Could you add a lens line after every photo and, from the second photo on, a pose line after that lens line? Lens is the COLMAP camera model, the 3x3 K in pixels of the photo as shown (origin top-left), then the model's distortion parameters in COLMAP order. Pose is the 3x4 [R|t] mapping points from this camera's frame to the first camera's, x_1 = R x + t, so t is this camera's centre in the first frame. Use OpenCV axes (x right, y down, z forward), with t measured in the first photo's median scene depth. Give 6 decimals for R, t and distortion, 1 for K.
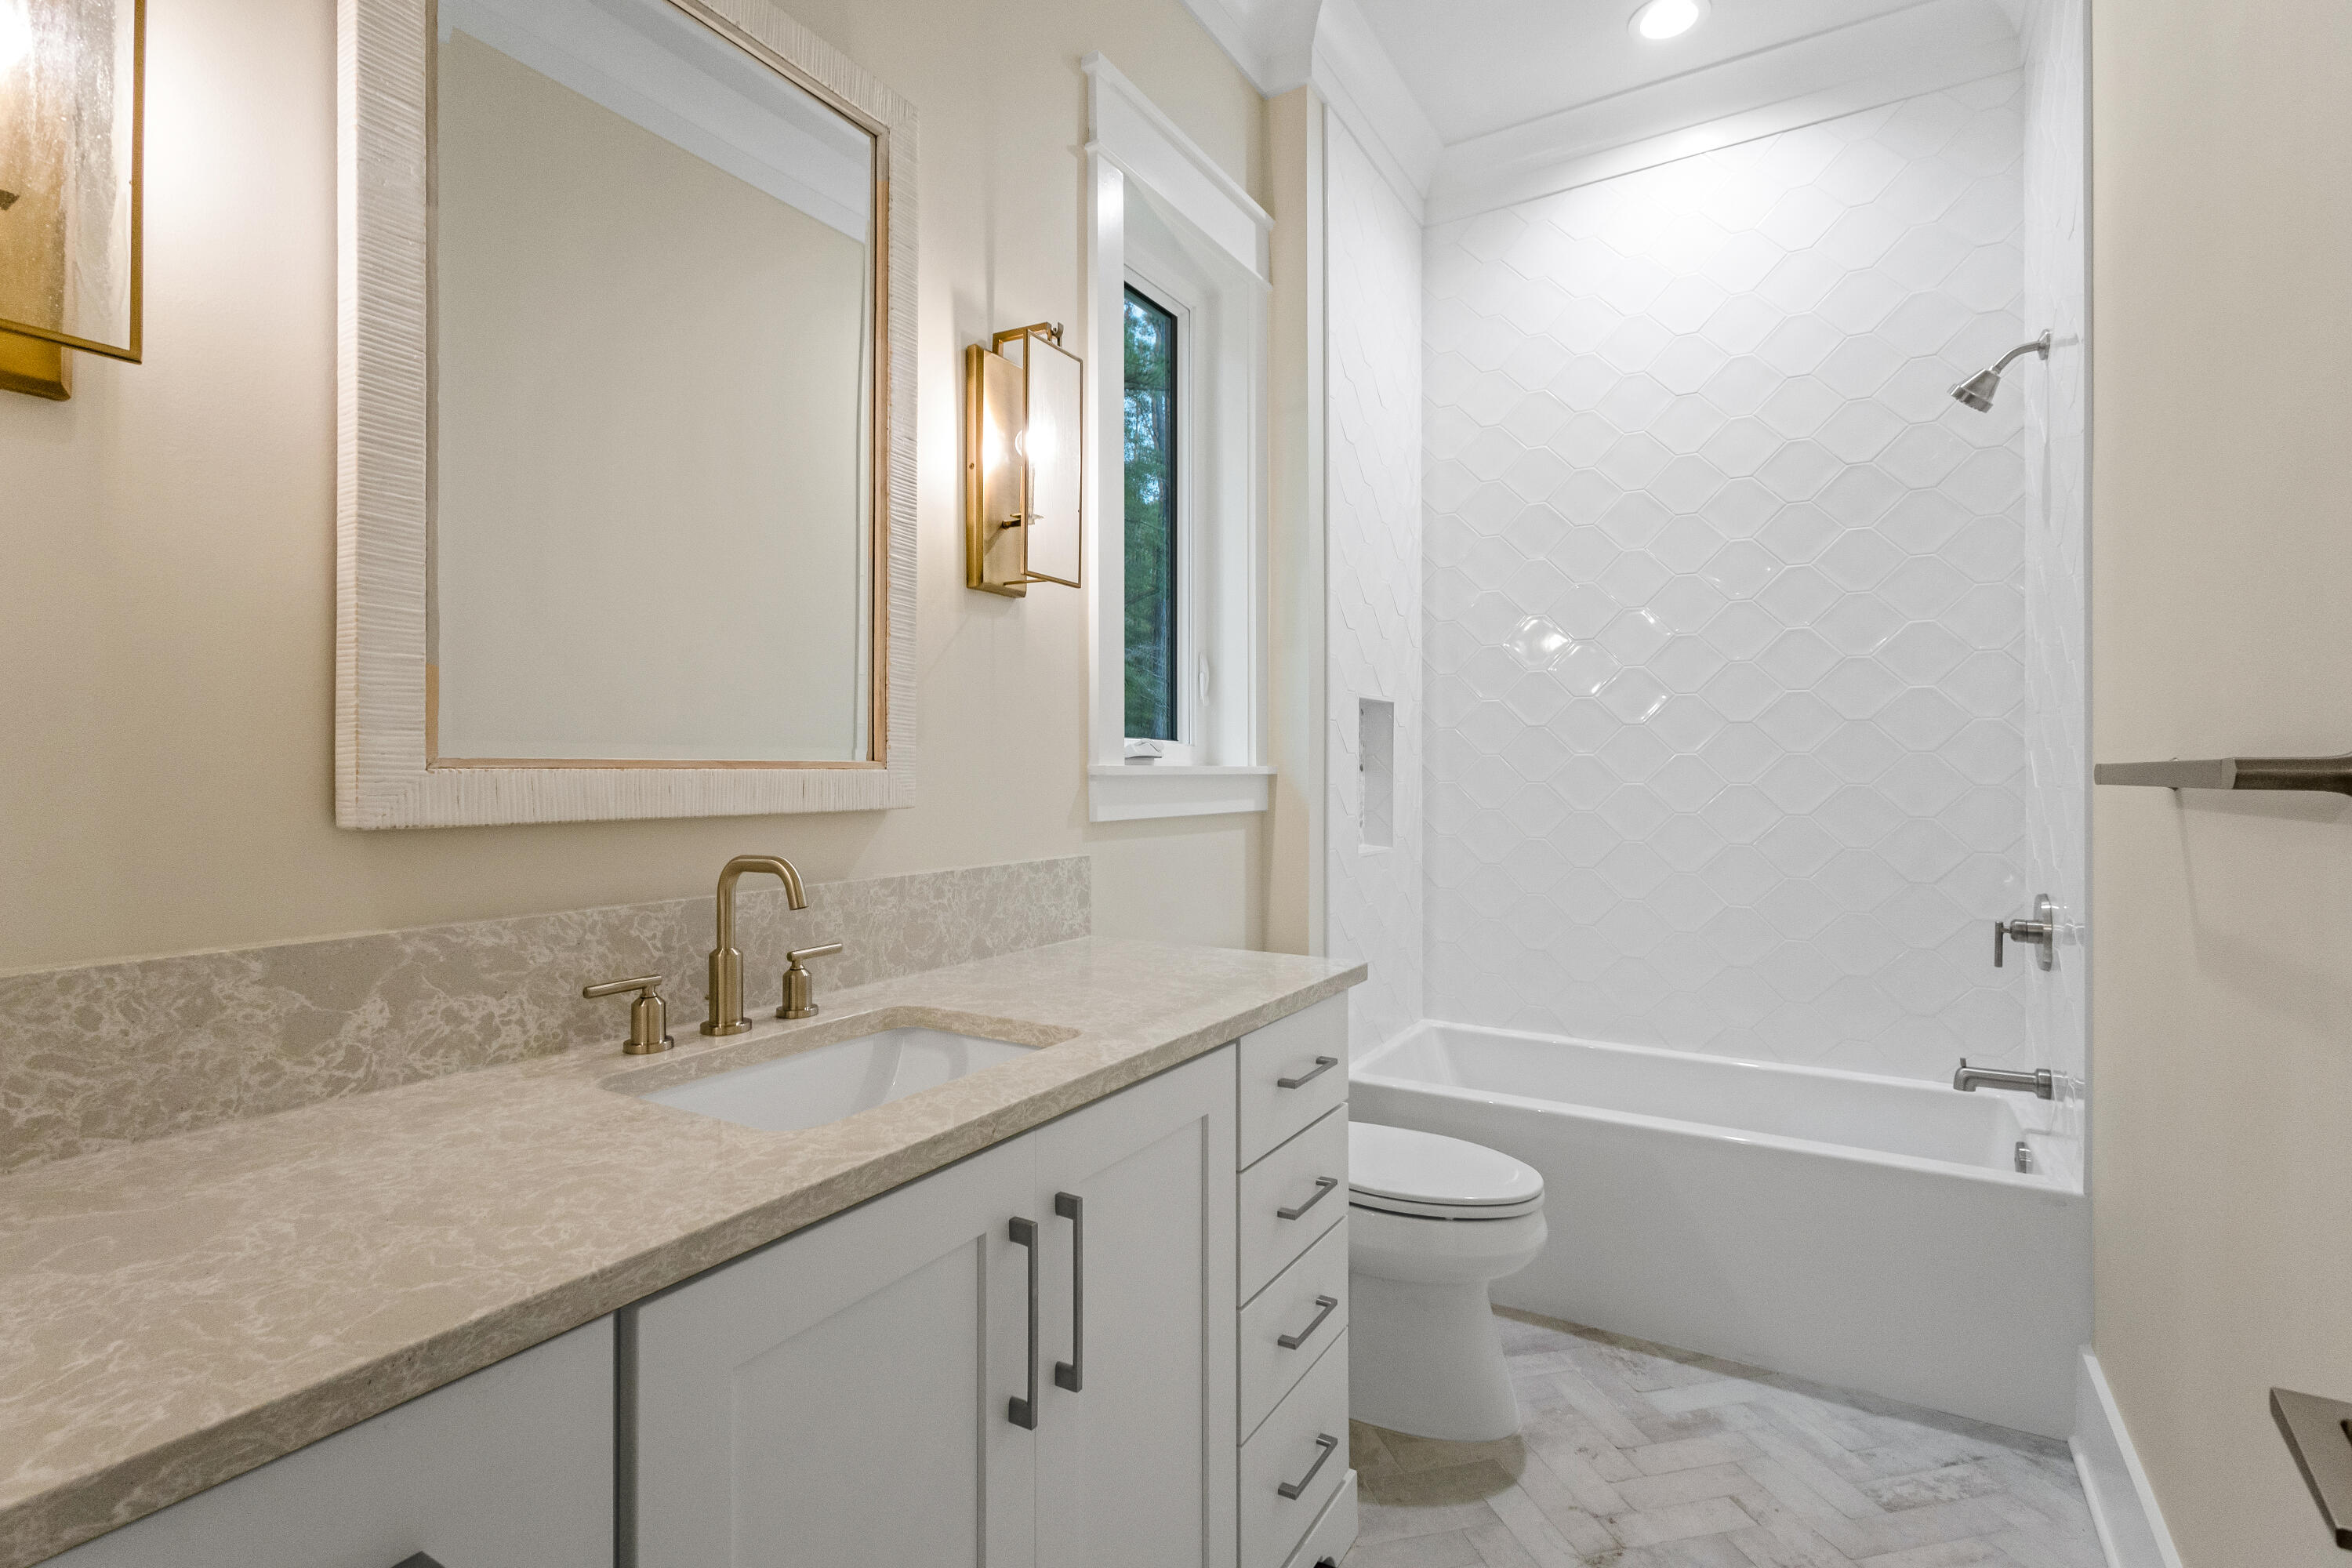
lens RADIAL K [[1094.1, 0, 1173.8], [0, 1094.1, 773.6], [0, 0, 1]] dist [0.000083, 0.000000]
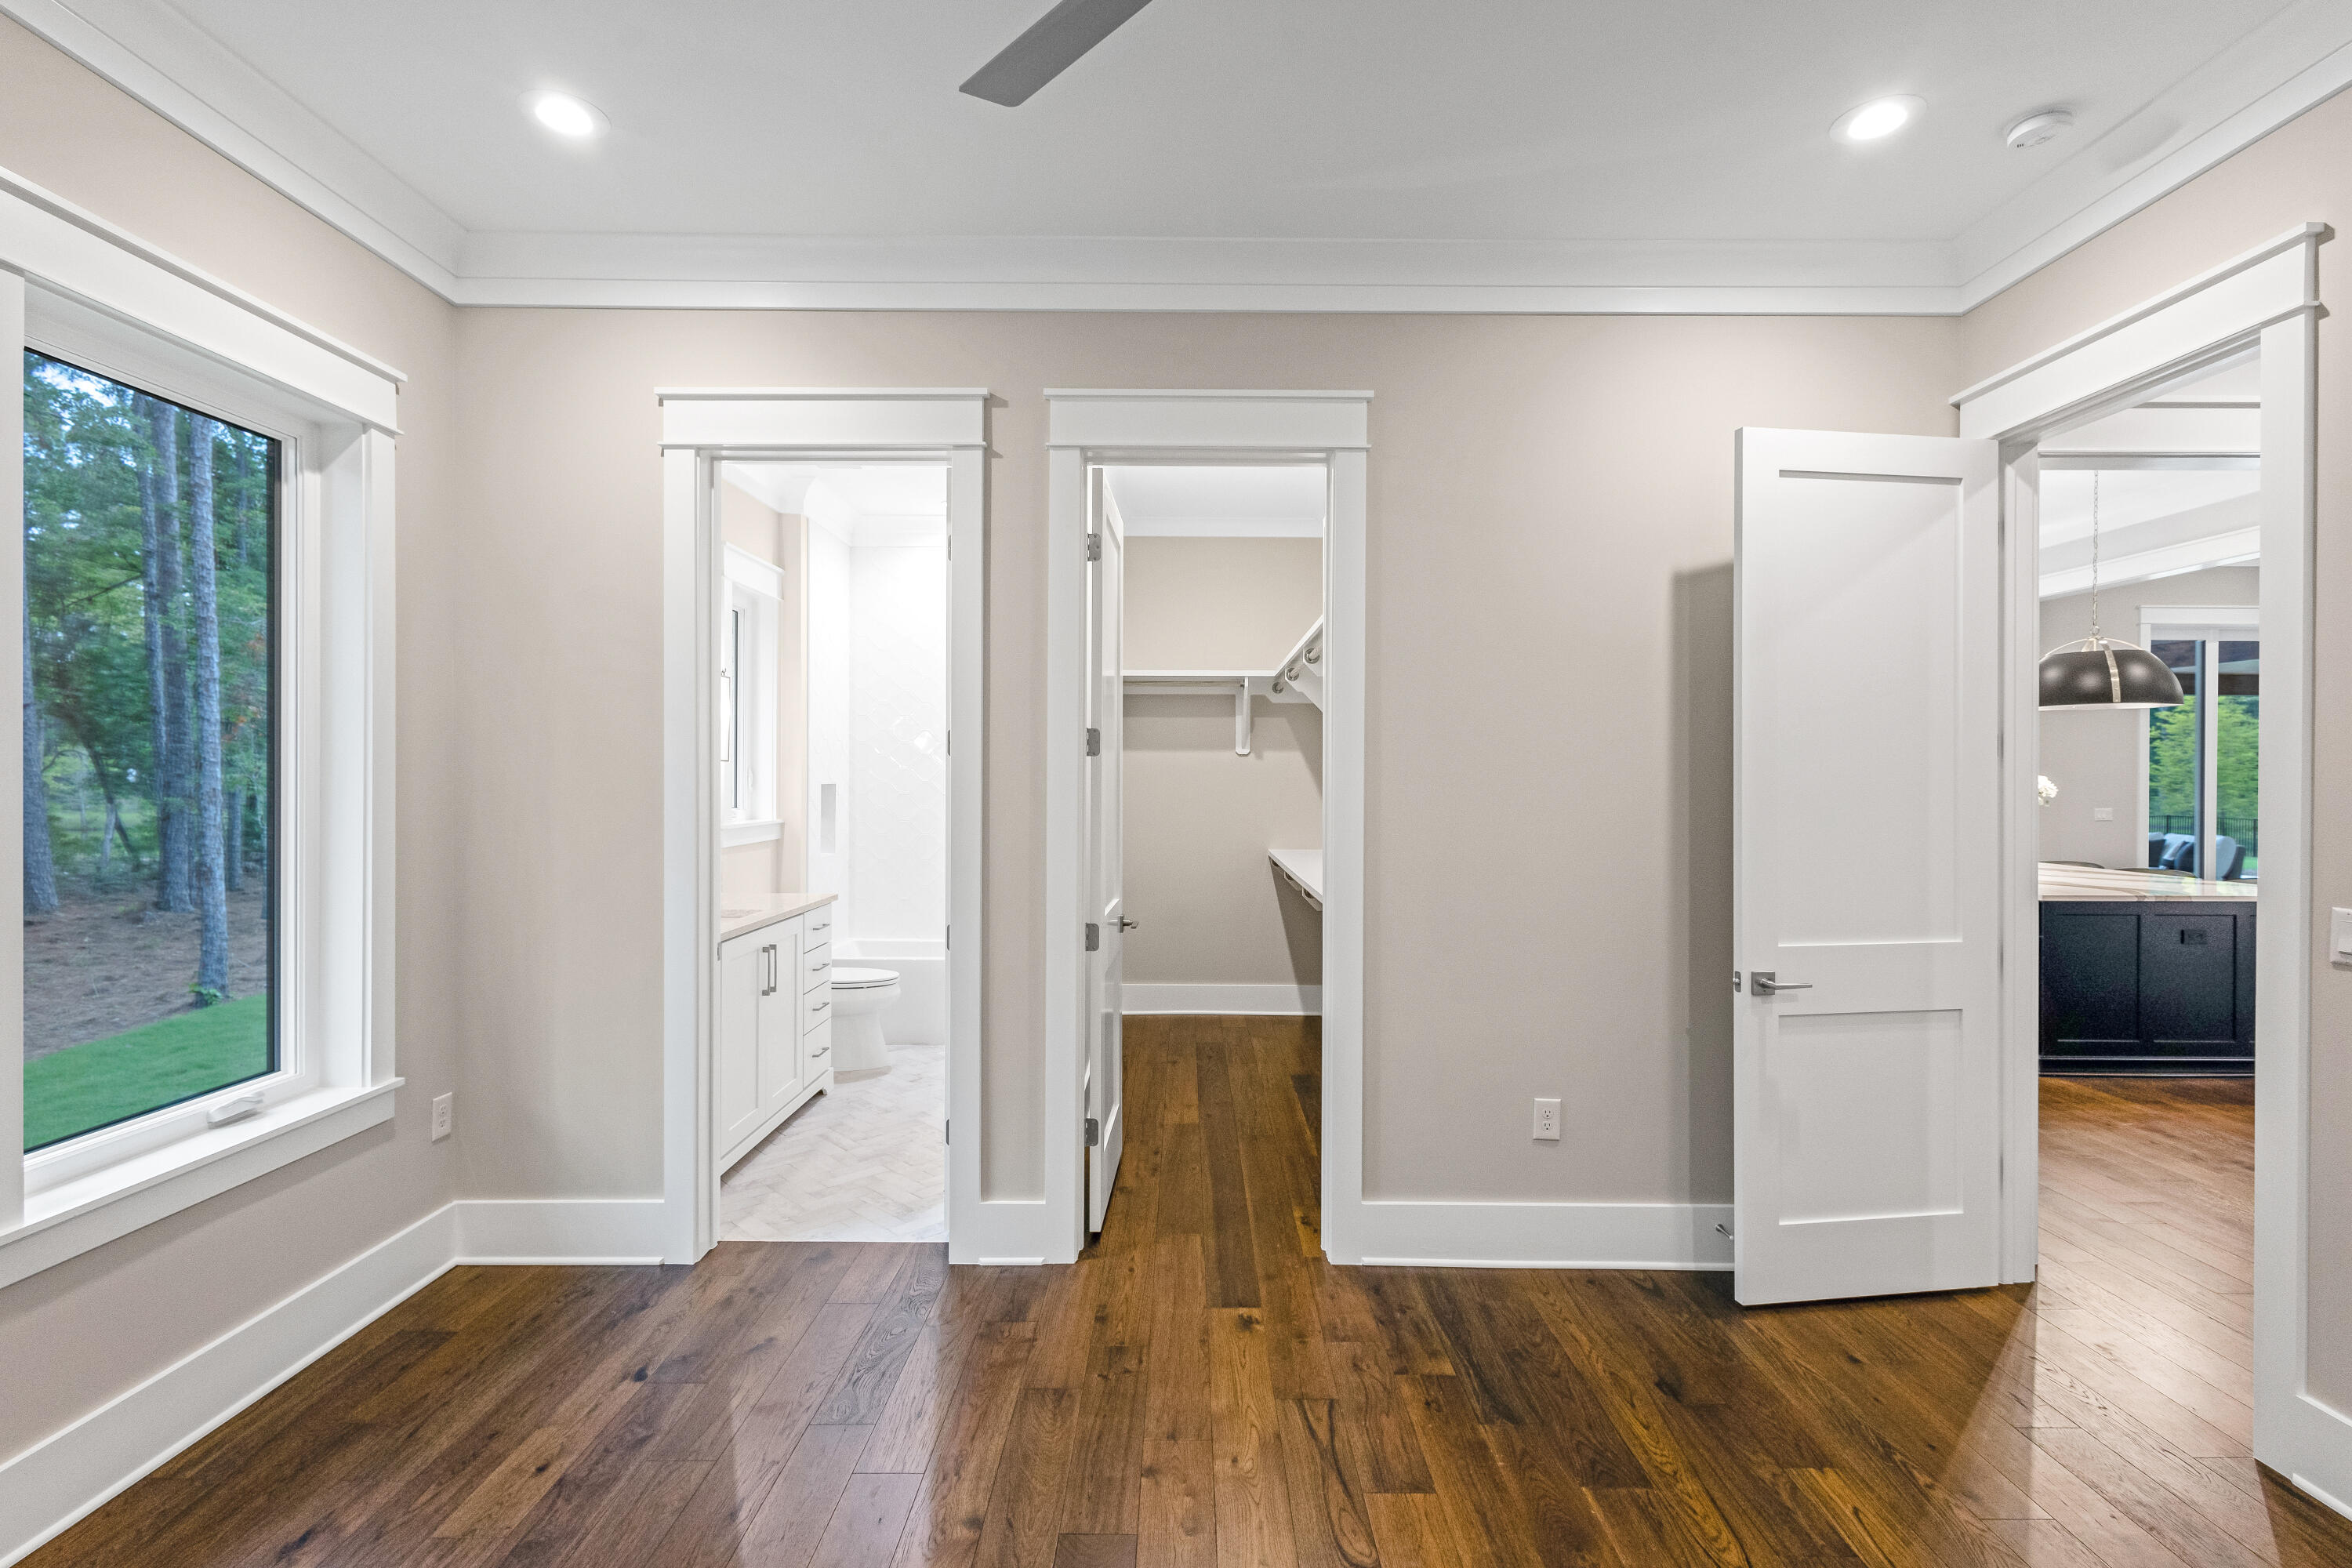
lens RADIAL K [[1094.1, 0, 1181.5], [0, 1094.1, 779.1], [0, 0, 1]] dist [0.000083, 0.000000]
pose [[0.857212, 0.001896, 0.514961, -0.356378], [-0.003405, 0.999992, 0.001986, -0.094172], [-0.514953, -0.003455, 0.857211, -1.298198]]
